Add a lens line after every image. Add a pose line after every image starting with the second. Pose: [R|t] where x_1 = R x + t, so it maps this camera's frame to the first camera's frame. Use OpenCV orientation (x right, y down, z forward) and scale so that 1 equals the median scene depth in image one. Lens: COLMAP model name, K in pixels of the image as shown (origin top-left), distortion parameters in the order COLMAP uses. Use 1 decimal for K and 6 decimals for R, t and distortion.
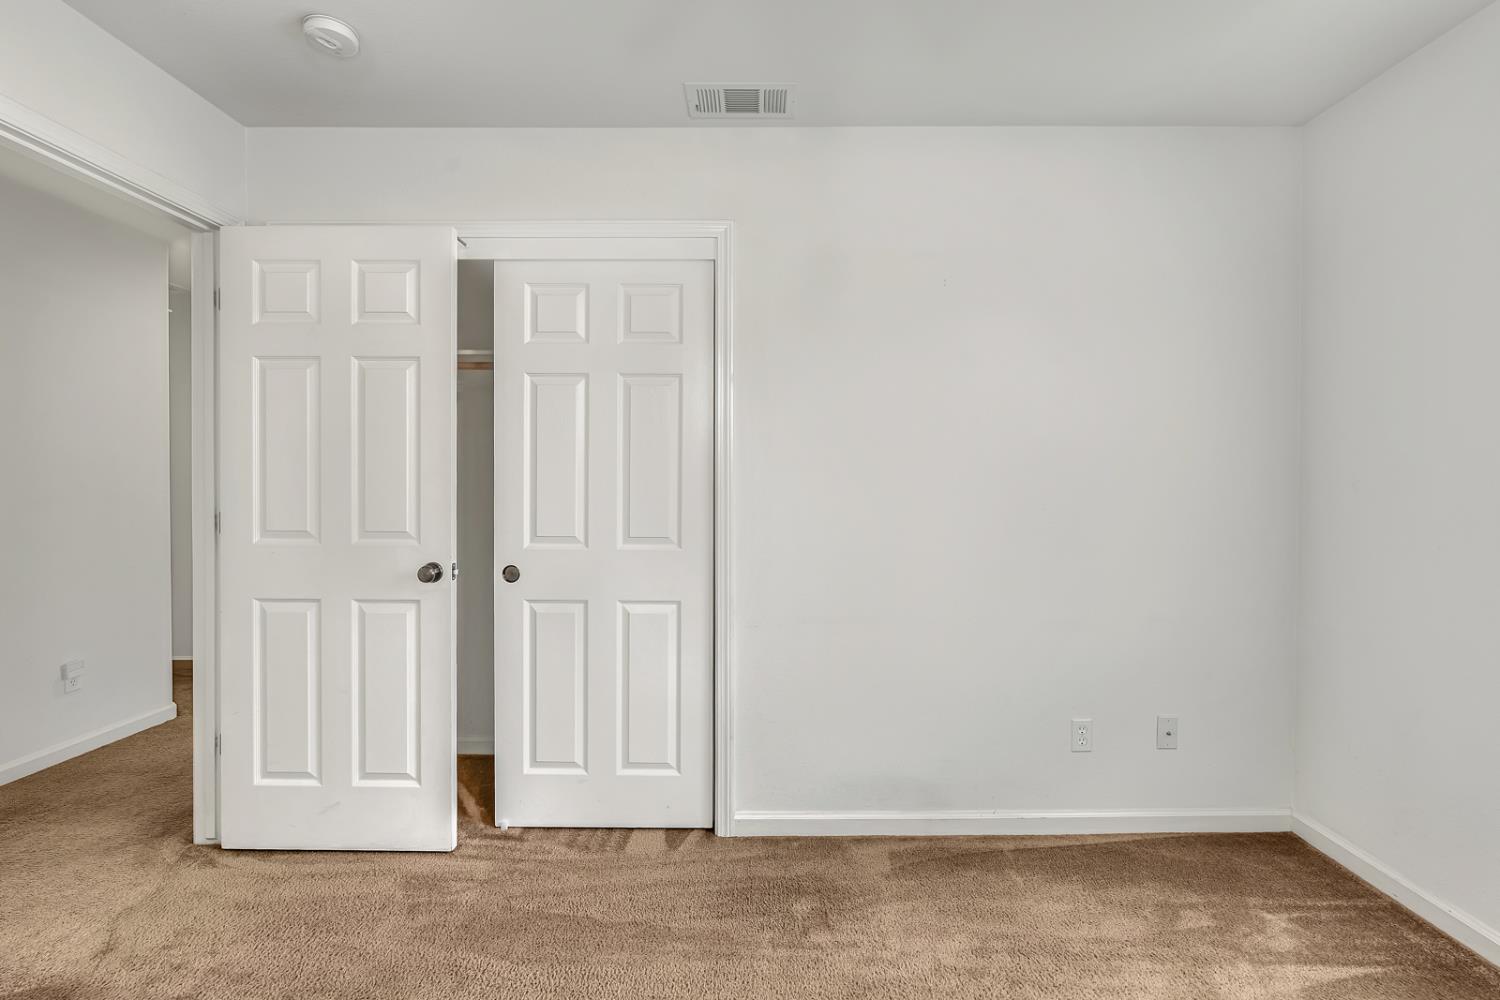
lens RADIAL K [[681.1, 0, 753.9], [0, 681.1, 492.5], [0, 0, 1]] dist [-0.000738, 0.000394]
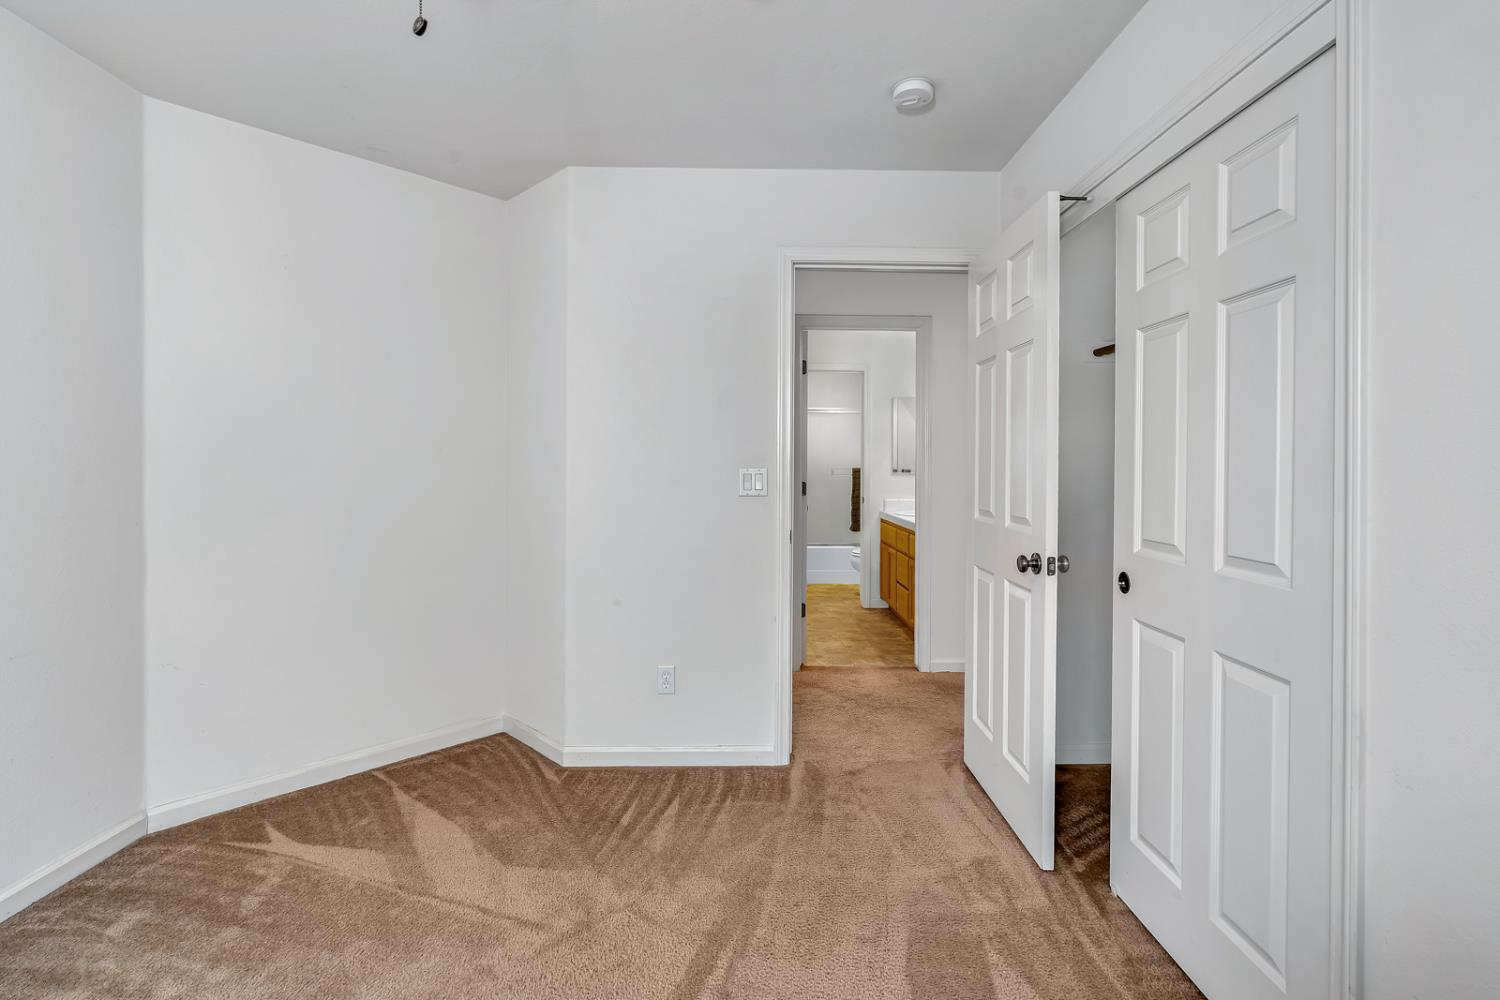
lens RADIAL K [[688.4, 0, 751.8], [0, 688.4, 468.7], [0, 0, 1]] dist [-0.005079, 0.000192]
pose [[0.021480, 0.002387, -0.999766, 0.477272], [-0.018580, 0.999825, 0.001988, -0.009676], [0.999597, 0.018533, 0.021520, 0.583938]]
